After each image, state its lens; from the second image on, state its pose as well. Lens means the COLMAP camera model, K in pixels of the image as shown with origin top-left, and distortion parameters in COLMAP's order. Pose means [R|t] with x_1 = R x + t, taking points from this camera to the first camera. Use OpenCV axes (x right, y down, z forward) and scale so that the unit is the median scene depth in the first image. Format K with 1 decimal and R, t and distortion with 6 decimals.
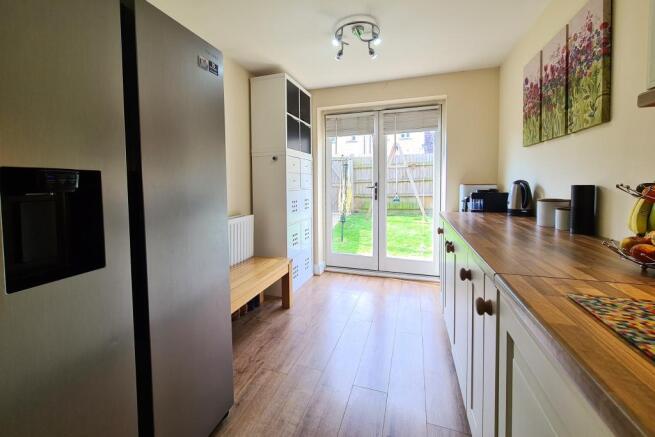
lens RADIAL K [[268.7, 0, 328.4], [0, 268.7, 195.9], [0, 0, 1]] dist [0.000131, -0.005697]
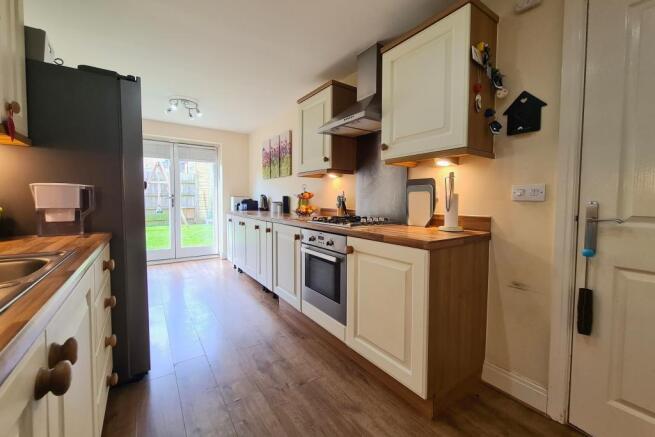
lens RADIAL K [[264.9, 0, 328.5], [0, 264.9, 209.1], [0, 0, 1]] dist [-0.000277, -0.000075]
pose [[0.576346, -0.016027, 0.817049, -0.735802], [0.029751, 0.999556, -0.001380, 0.079197], [-0.816664, 0.025103, 0.576567, -0.673705]]
